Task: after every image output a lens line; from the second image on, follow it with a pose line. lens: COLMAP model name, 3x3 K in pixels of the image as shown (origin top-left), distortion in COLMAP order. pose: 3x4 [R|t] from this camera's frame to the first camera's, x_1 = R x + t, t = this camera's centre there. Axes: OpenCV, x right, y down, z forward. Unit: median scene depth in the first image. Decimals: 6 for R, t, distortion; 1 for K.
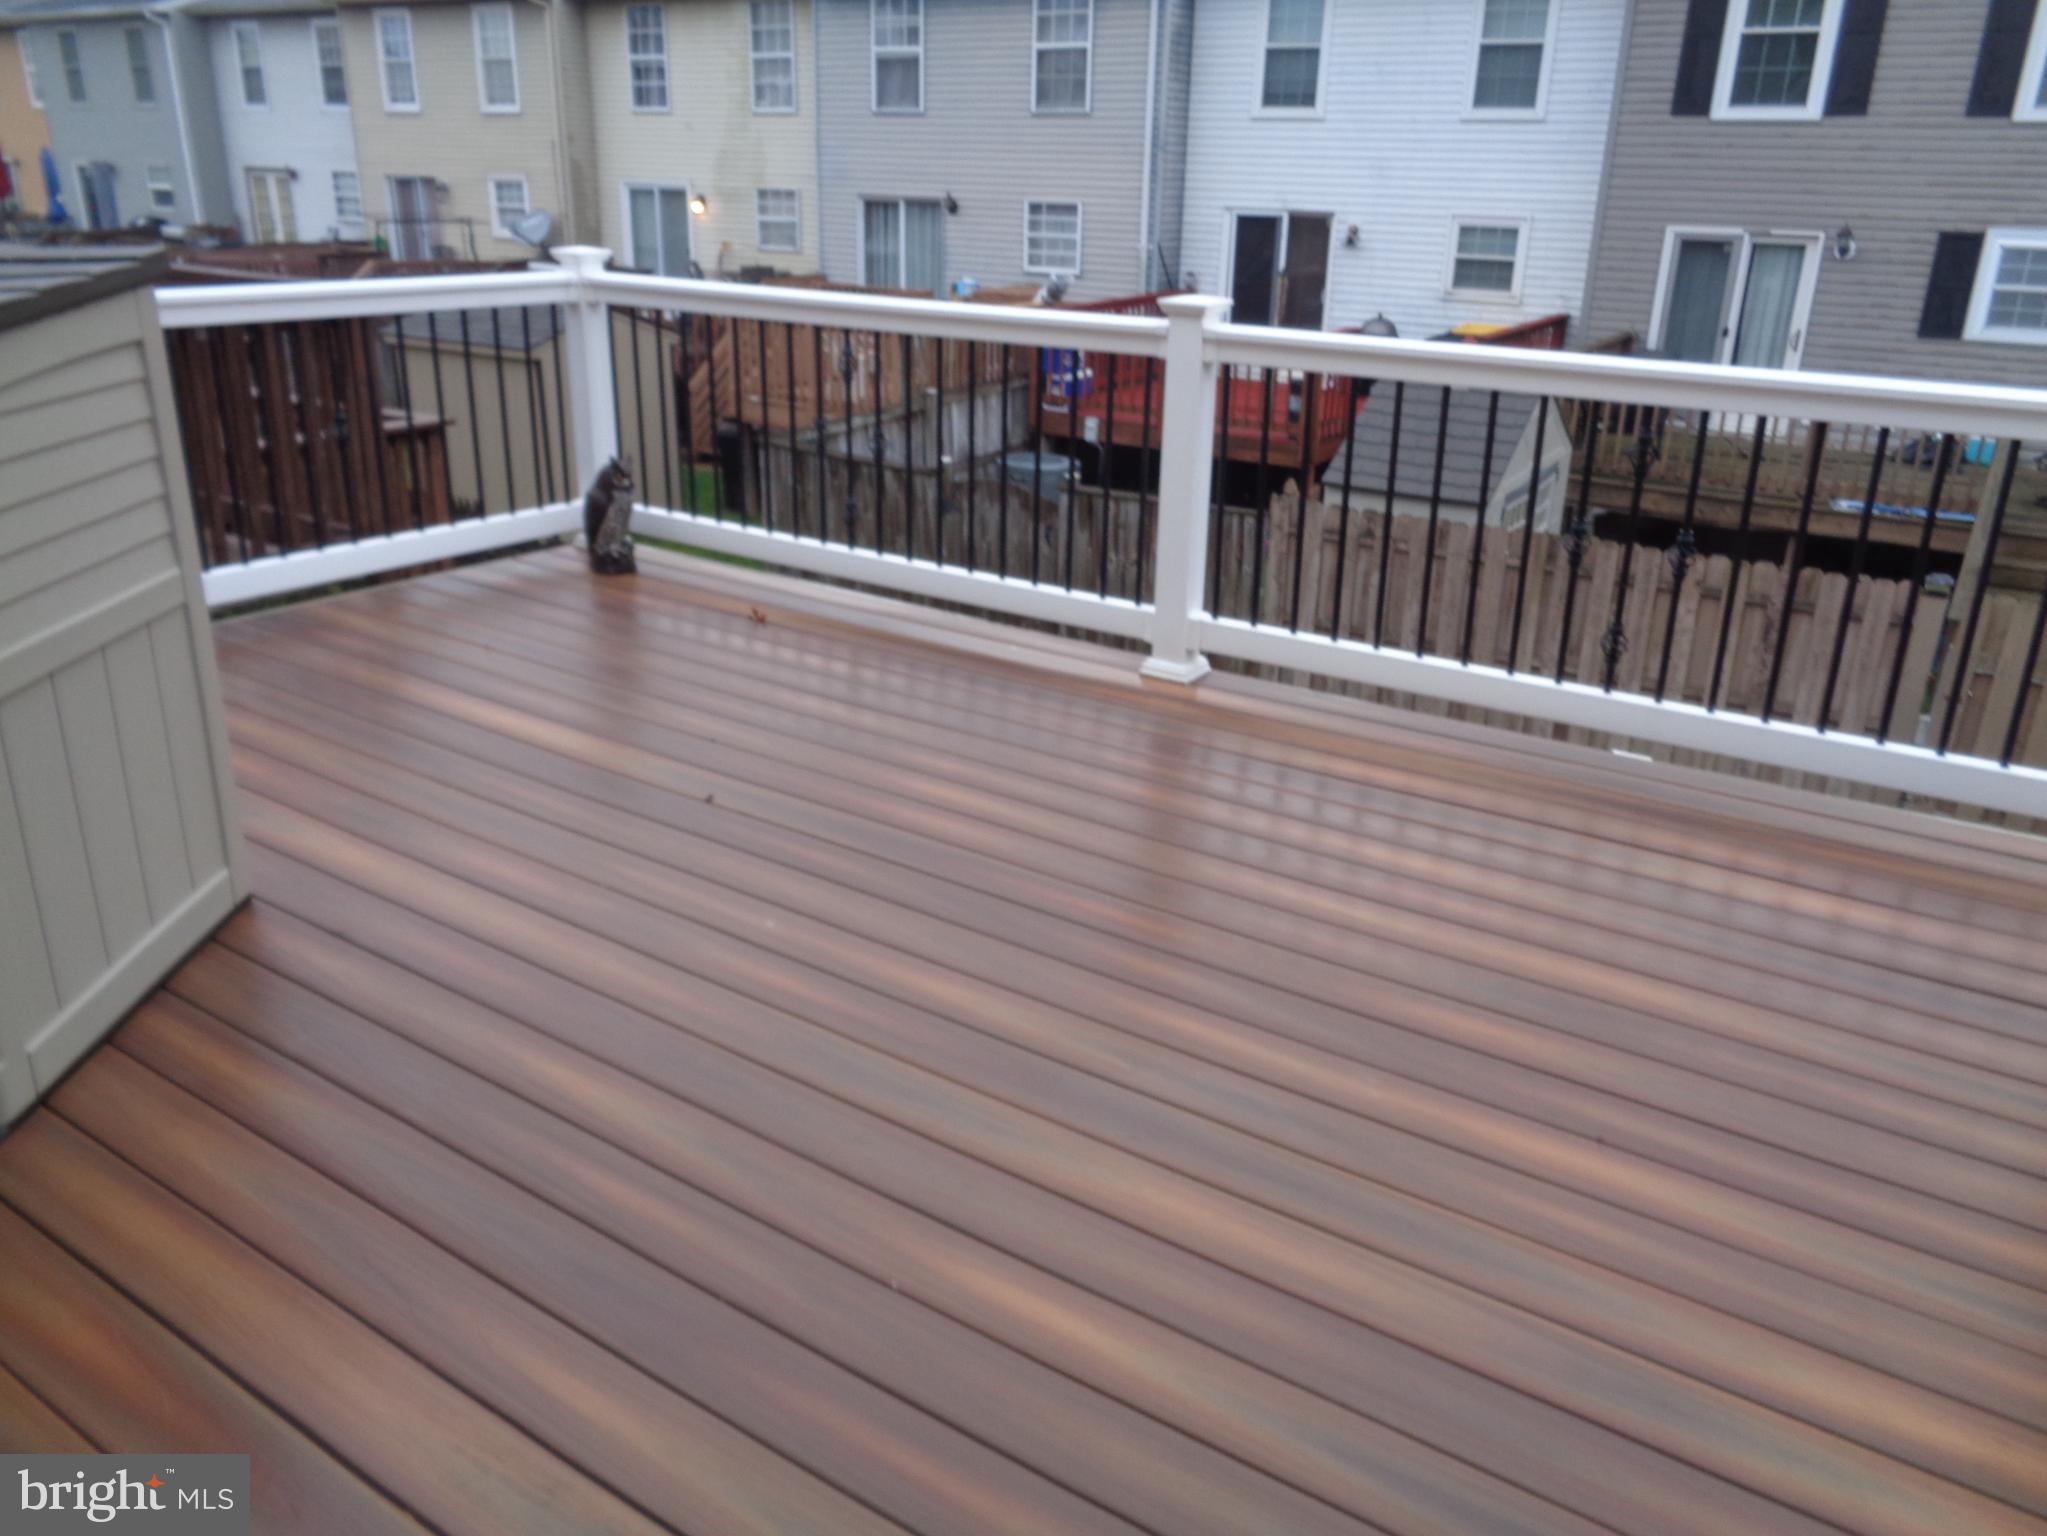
lens RADIAL K [[1585.2, 0, 992.8], [0, 1585.2, 765.3], [0, 0, 1]] dist [-0.005083, -0.003961]
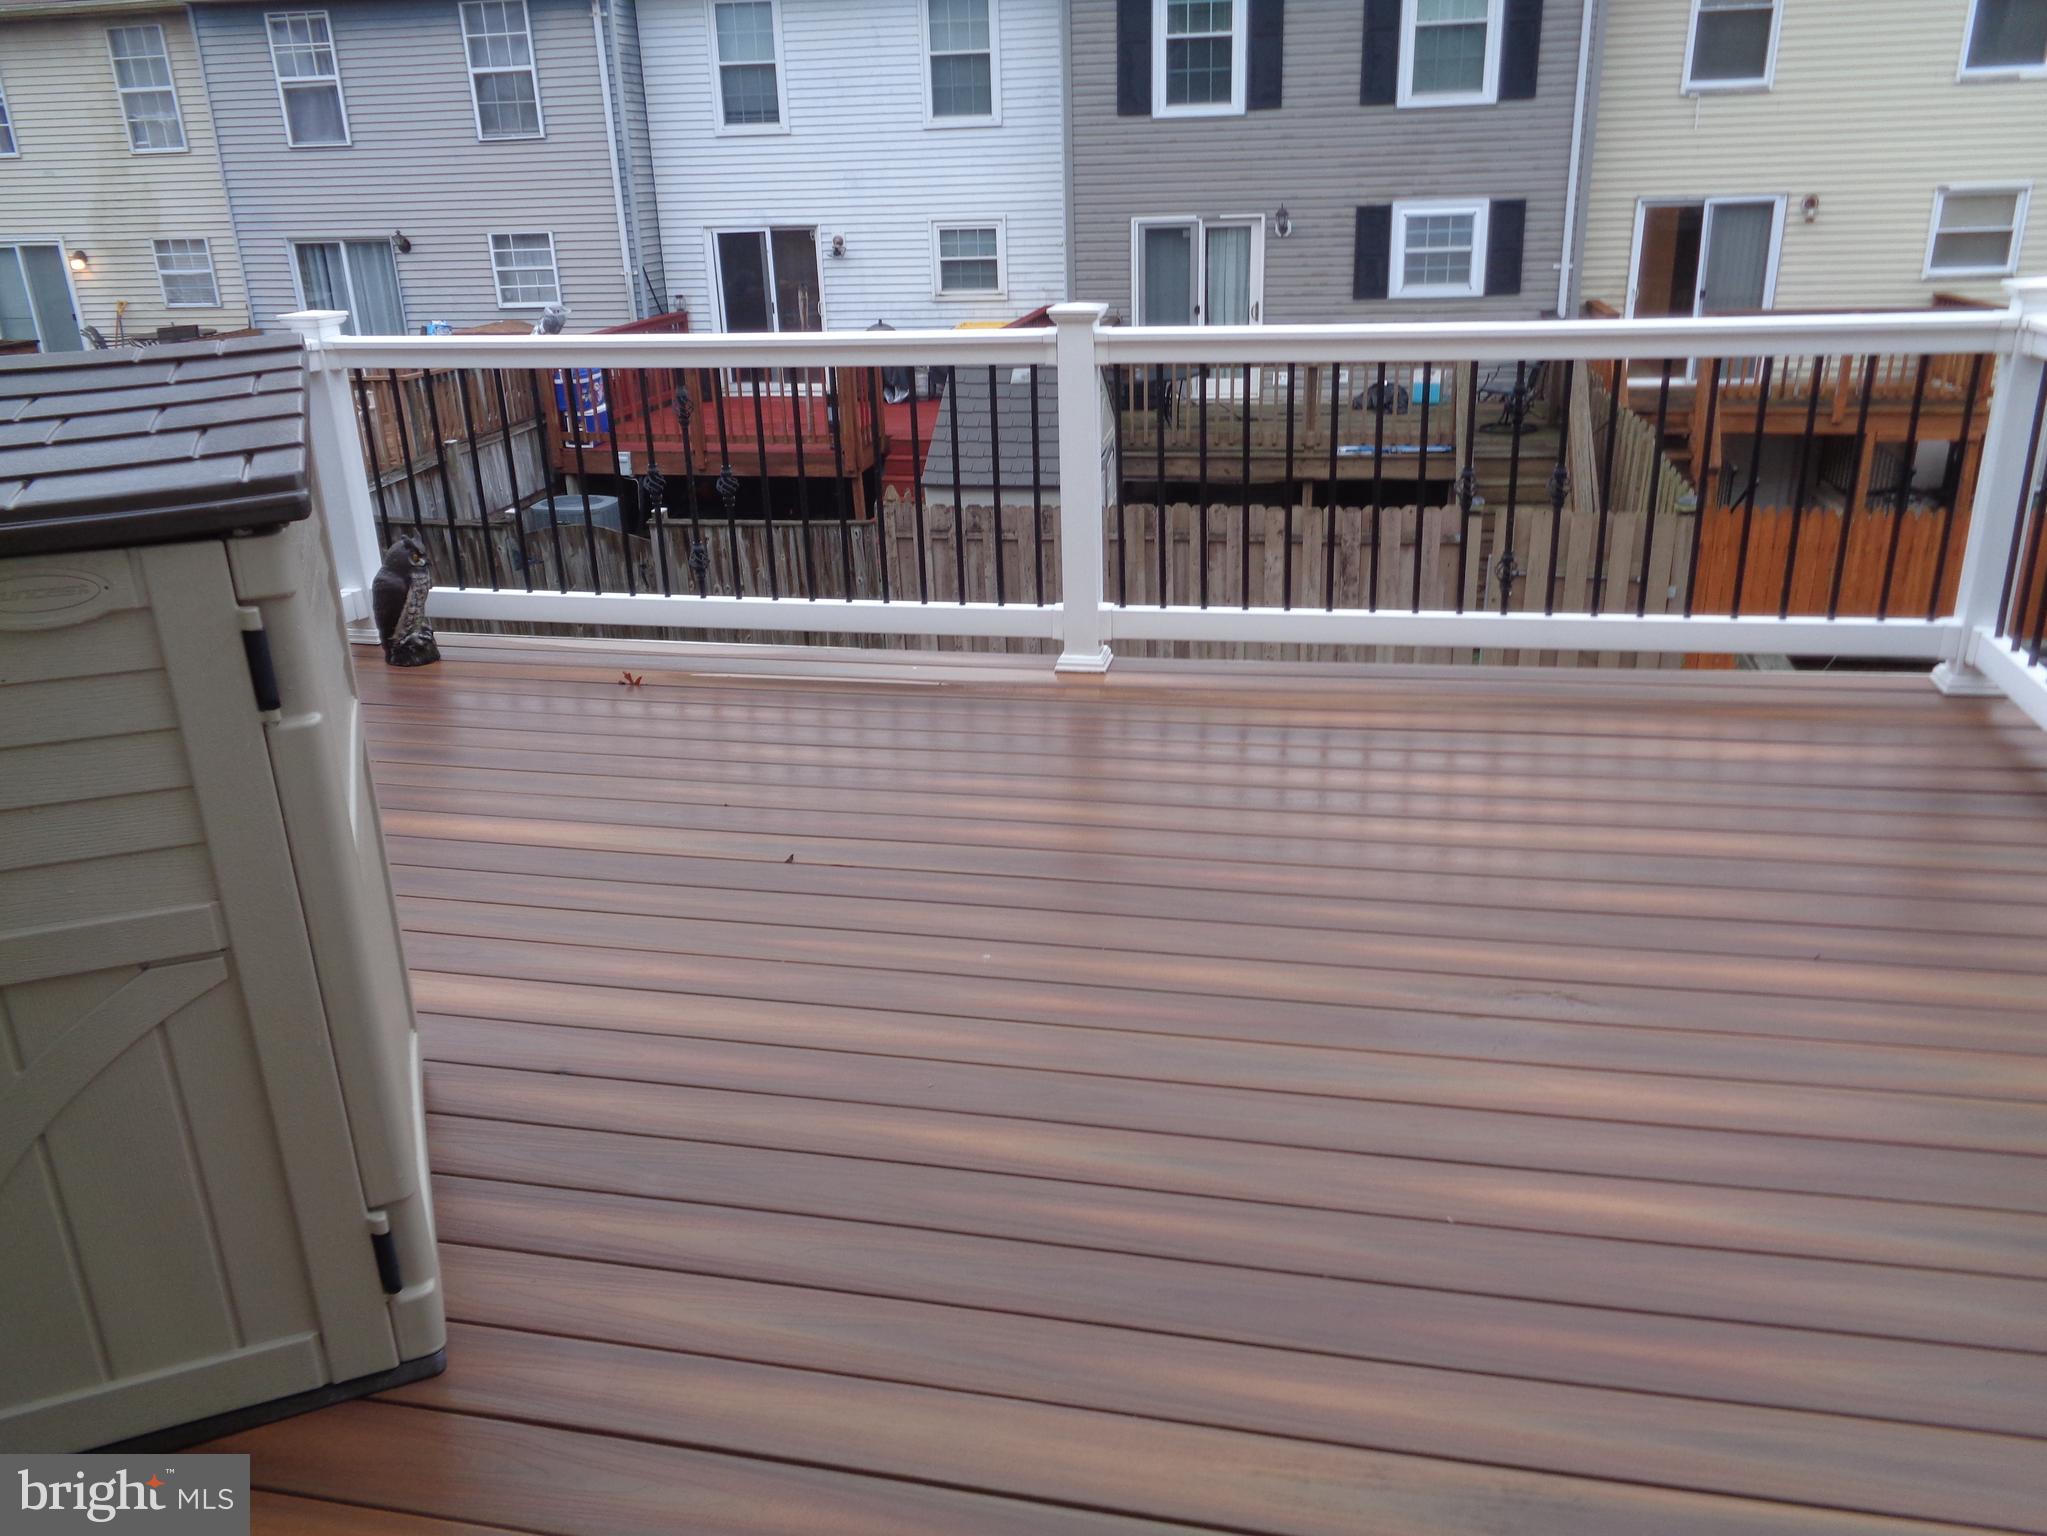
lens RADIAL K [[1592.5, 0, 1027.5], [0, 1592.5, 768.9], [0, 0, 1]] dist [0.009760, -0.008178]
pose [[0.920523, -0.181345, 0.346052, -0.093878], [0.184469, 0.982541, 0.024189, -0.007472], [-0.344396, 0.041569, 0.937904, 0.010436]]
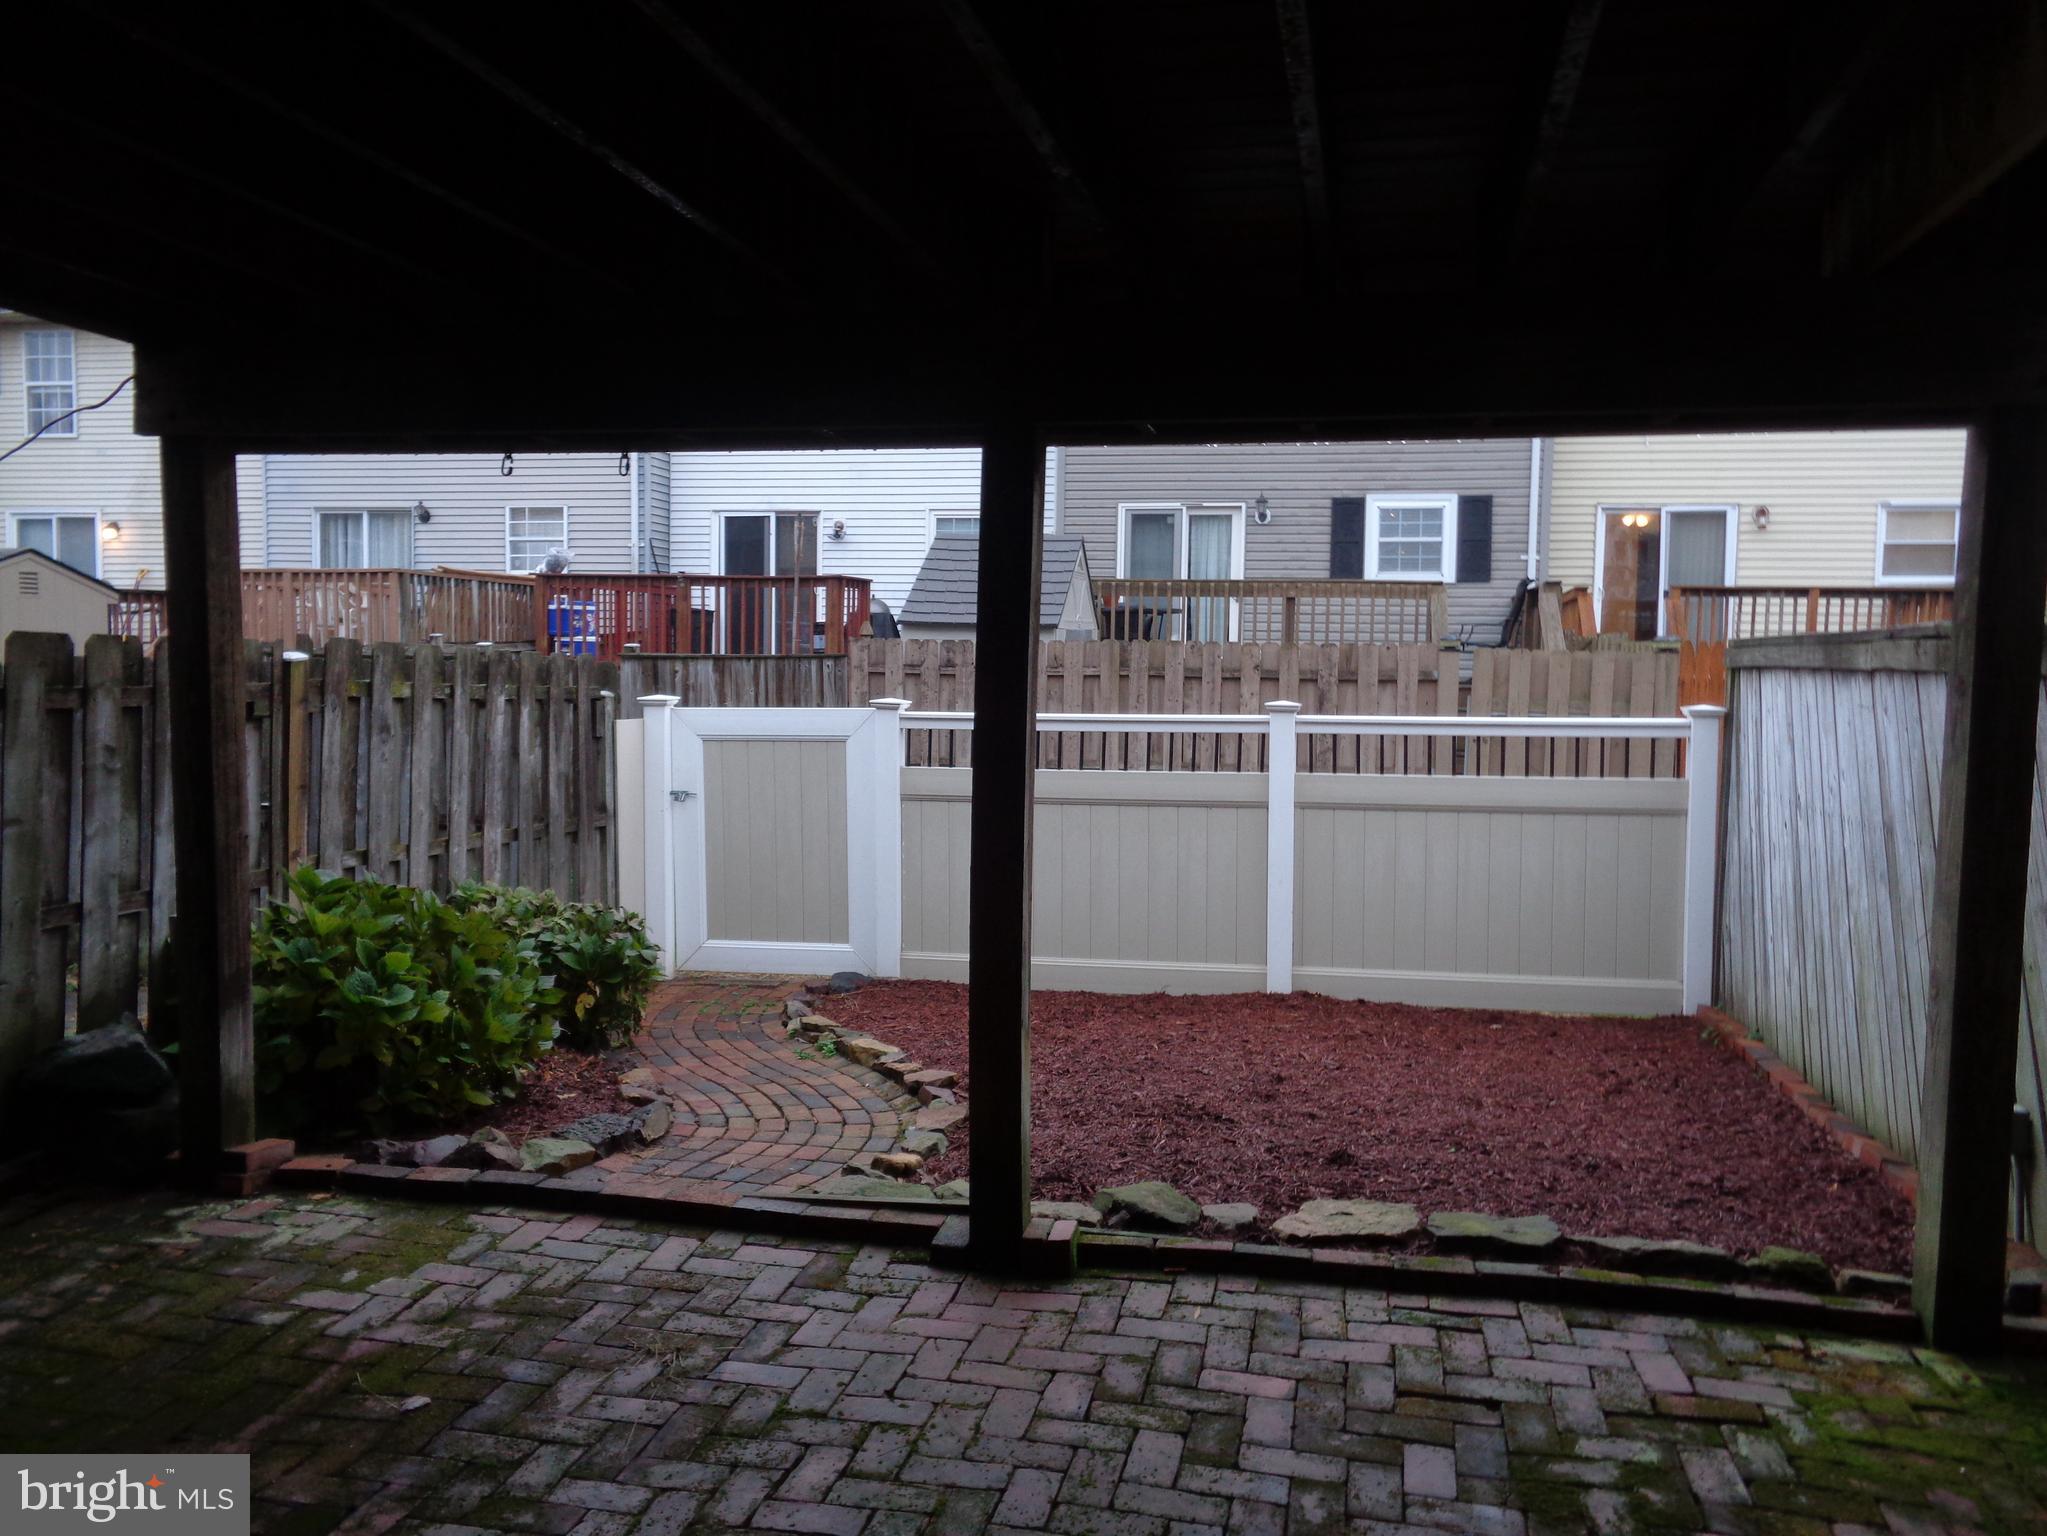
lens RADIAL K [[1592.5, 0, 1027.5], [0, 1592.5, 768.9], [0, 0, 1]] dist [0.009760, -0.008178]
pose [[0.921800, -0.016300, 0.387322, -0.090355], [0.134834, 0.950216, -0.280907, 0.166053], [-0.363461, 0.311165, 0.878108, 0.072802]]
